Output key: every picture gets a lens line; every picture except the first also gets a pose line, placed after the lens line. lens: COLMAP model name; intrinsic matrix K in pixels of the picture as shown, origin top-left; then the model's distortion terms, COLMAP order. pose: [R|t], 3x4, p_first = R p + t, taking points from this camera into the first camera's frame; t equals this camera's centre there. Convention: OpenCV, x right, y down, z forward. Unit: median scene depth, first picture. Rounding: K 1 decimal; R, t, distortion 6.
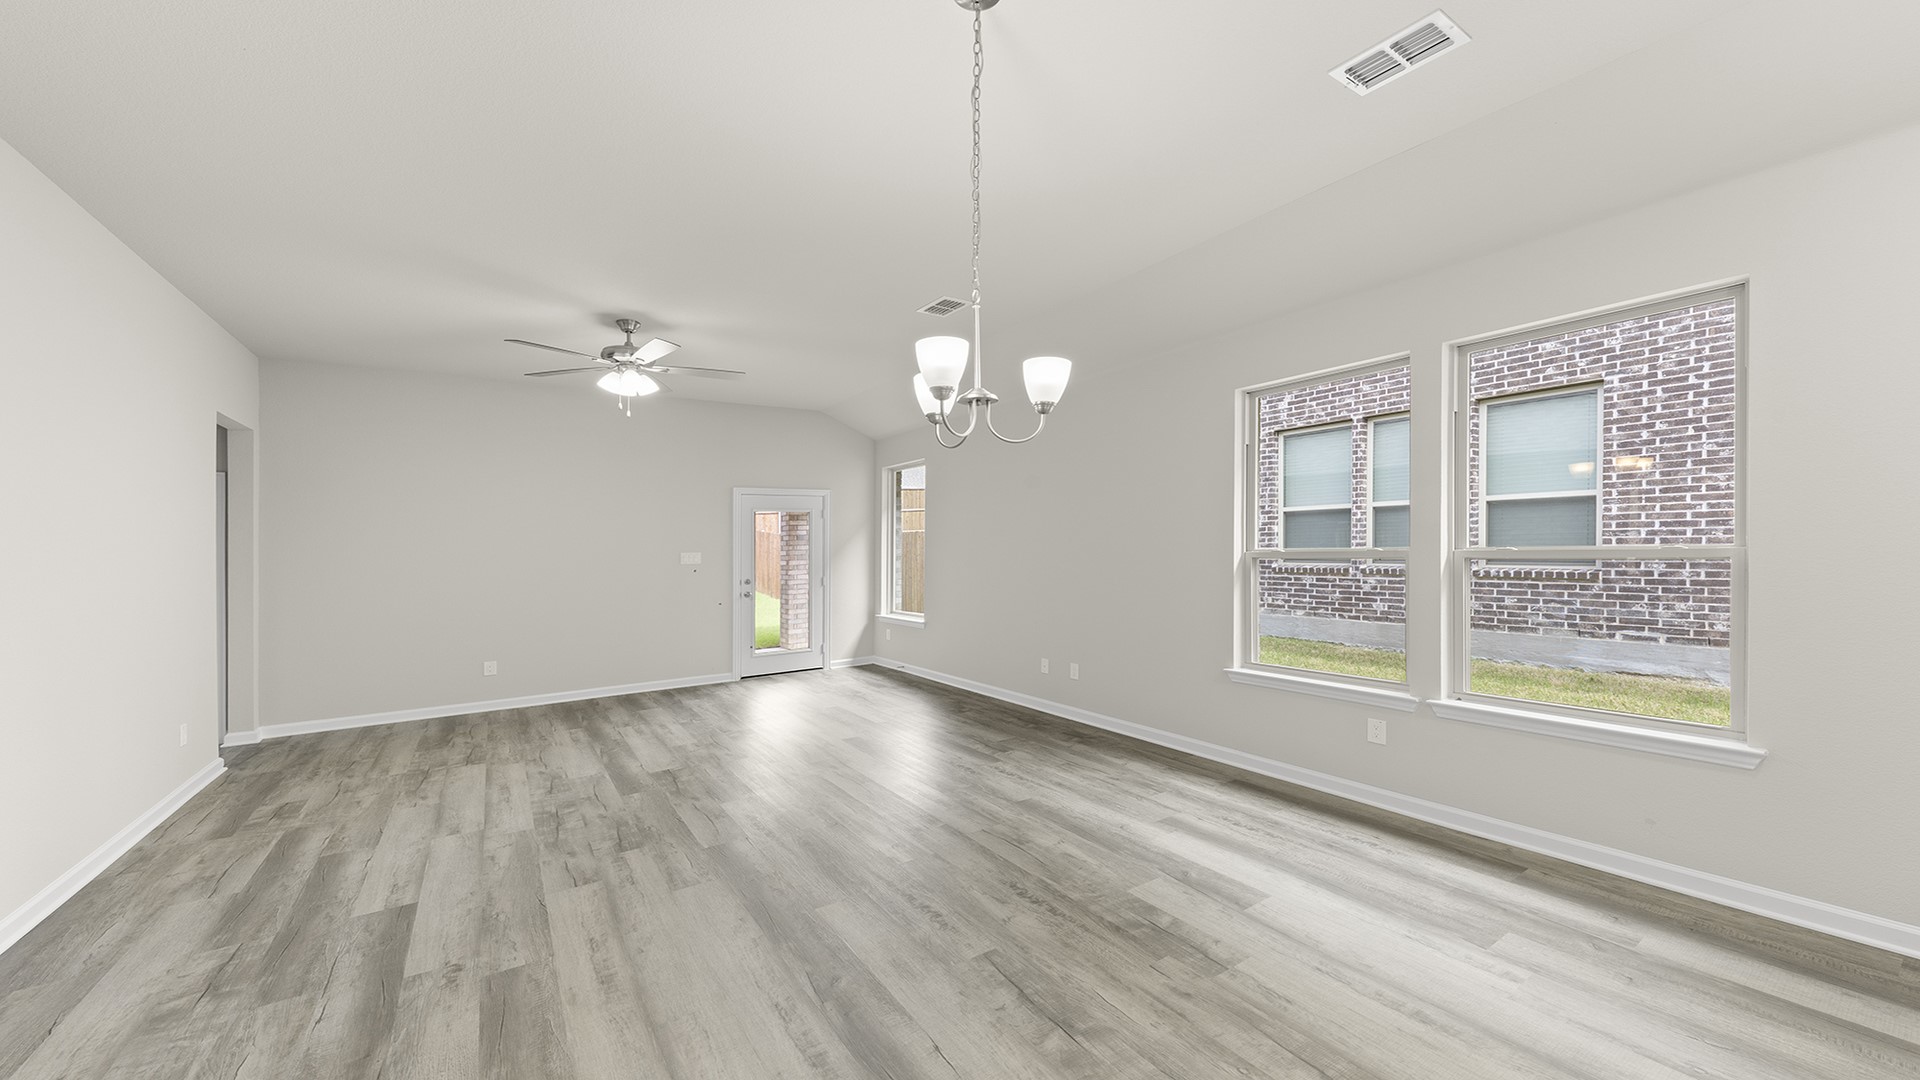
lens RADIAL K [[711.5, 0, 995.6], [0, 711.5, 529.4], [0, 0, 1]] dist [0.000542, -0.001615]
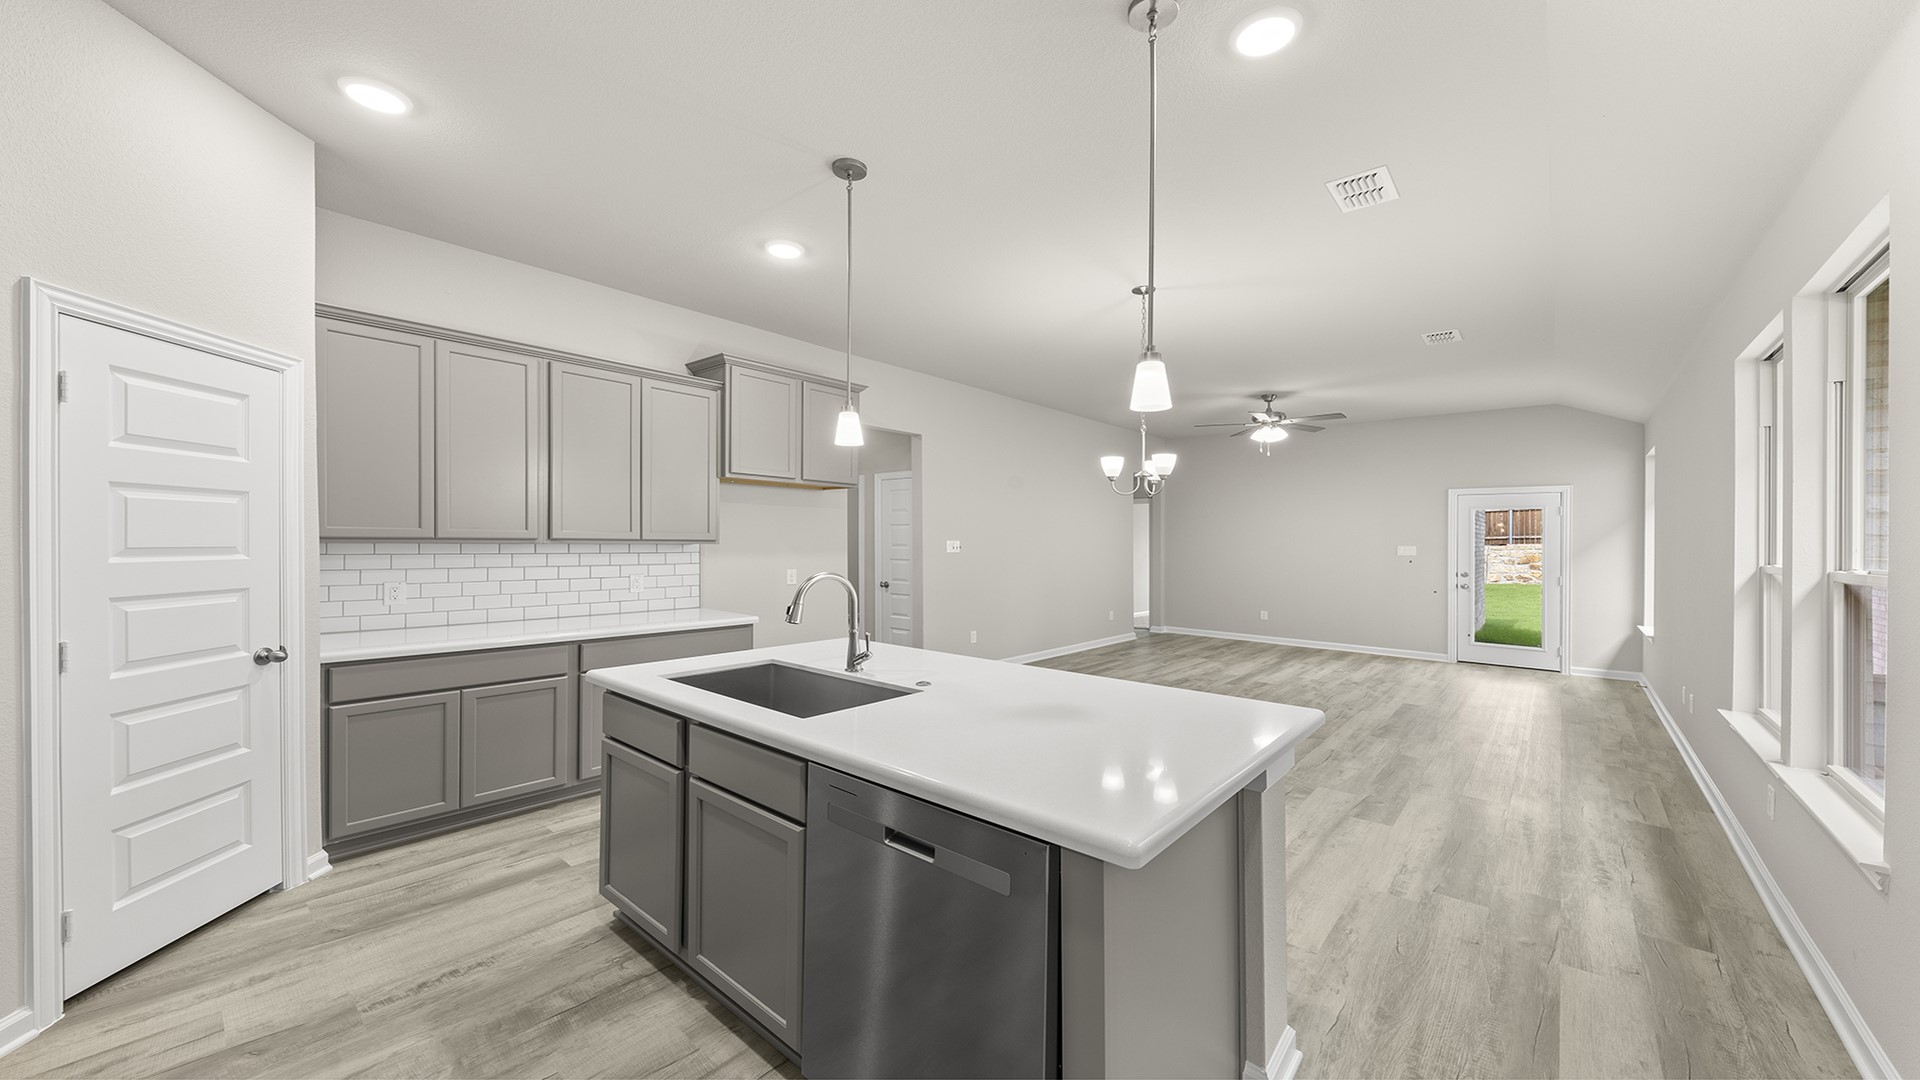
lens RADIAL K [[711.5, 0, 971.9], [0, 711.5, 536.9], [0, 0, 1]] dist [0.000542, -0.001615]
pose [[0.258489, 0.021136, -0.965783, 0.748982], [0.001436, 0.999751, 0.022264, -0.015682], [0.966013, -0.007142, 0.258394, -0.024639]]
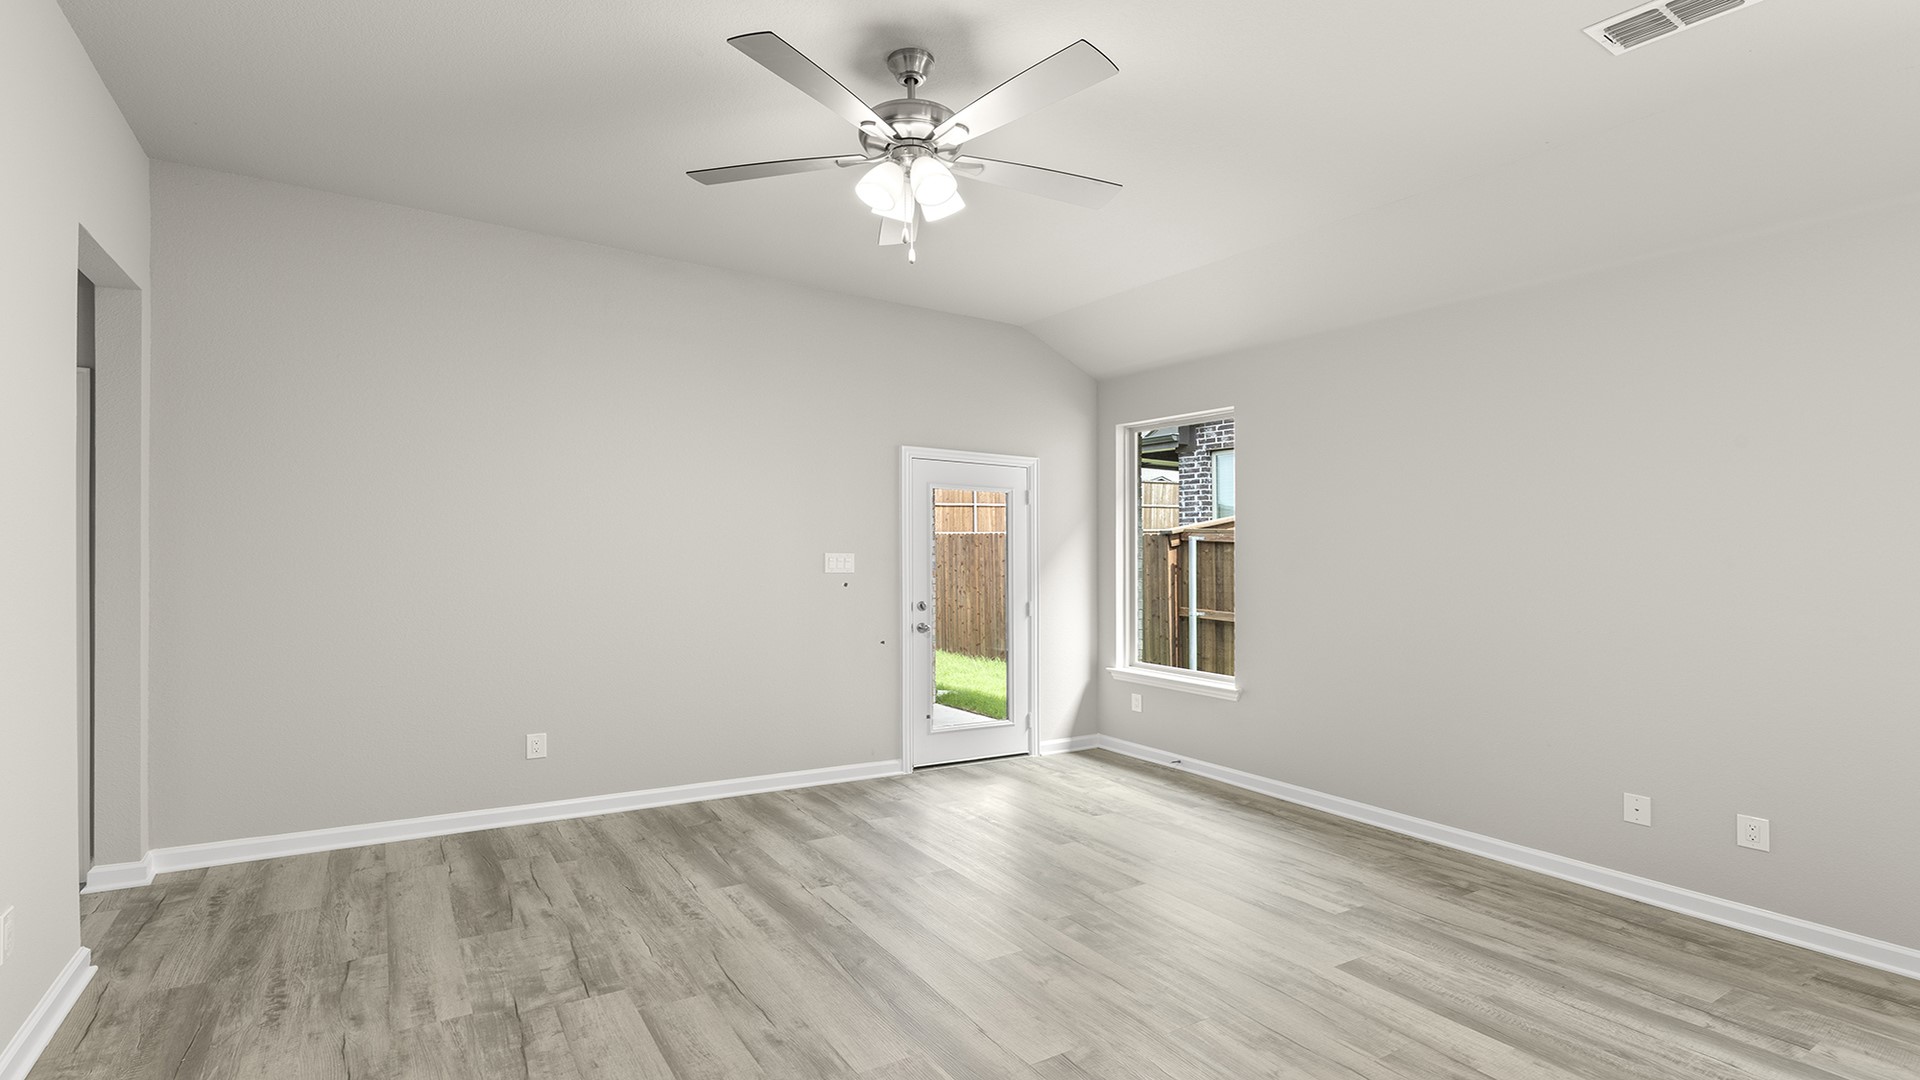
lens RADIAL K [[878.6, 0, 940.4], [0, 878.6, 565.2], [0, 0, 1]] dist [0.001493, 0.000588]
pose [[0.998015, 0.040189, -0.048481, -0.436234], [-0.038410, 0.998574, 0.037068, 0.016413], [0.049901, -0.035133, 0.998136, 0.390673]]
